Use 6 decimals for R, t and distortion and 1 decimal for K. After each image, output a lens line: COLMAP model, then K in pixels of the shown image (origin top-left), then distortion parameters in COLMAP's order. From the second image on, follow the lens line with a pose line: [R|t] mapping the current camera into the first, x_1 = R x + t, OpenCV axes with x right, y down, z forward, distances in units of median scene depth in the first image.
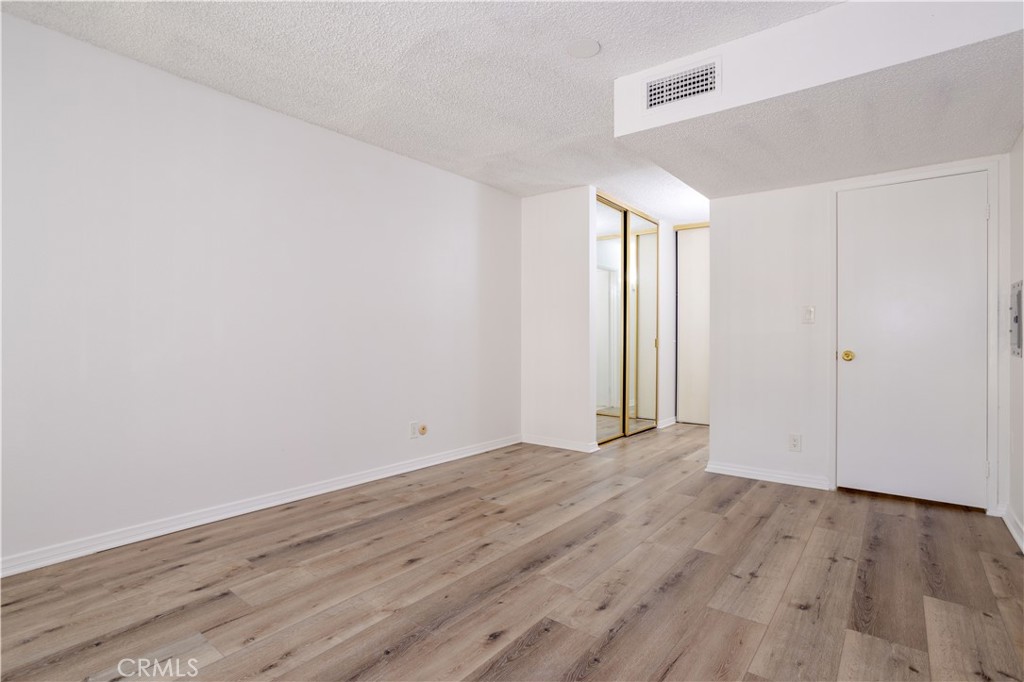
lens RADIAL K [[507.9, 0, 513.1], [0, 507.9, 343.7], [0, 0, 1]] dist [-0.039804, 0.009417]
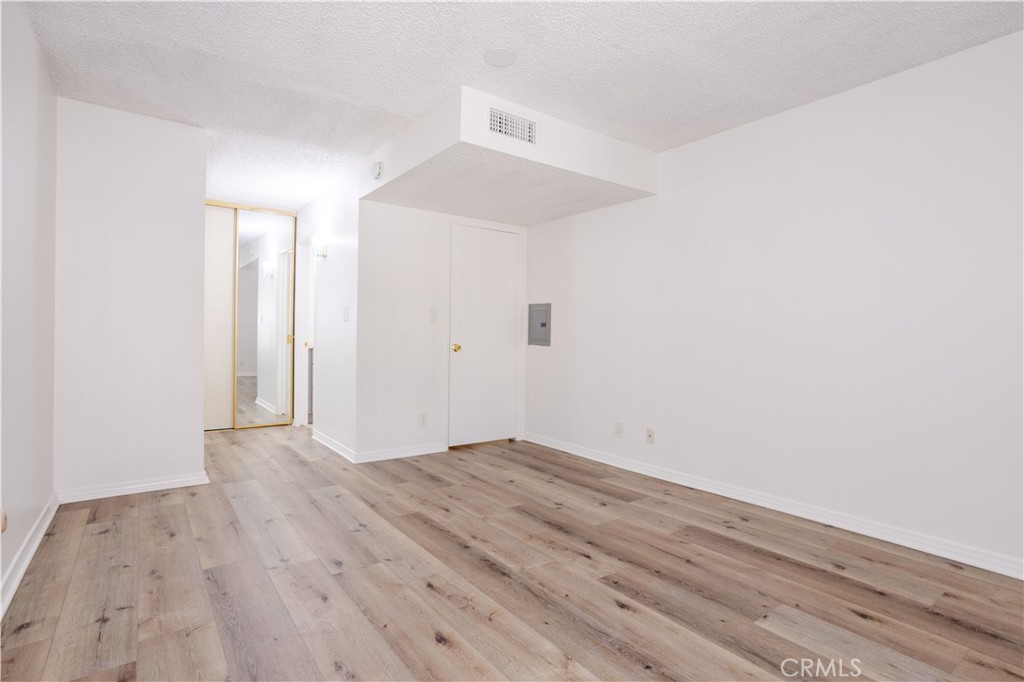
lens RADIAL K [[507.9, 0, 517.7], [0, 507.9, 333.9], [0, 0, 1]] dist [-0.039804, 0.009417]
pose [[0.257156, 0.004838, 0.966358, -0.828467], [0.001029, 0.999986, -0.005280, -0.006063], [-0.966369, 0.002352, 0.257148, 0.669096]]
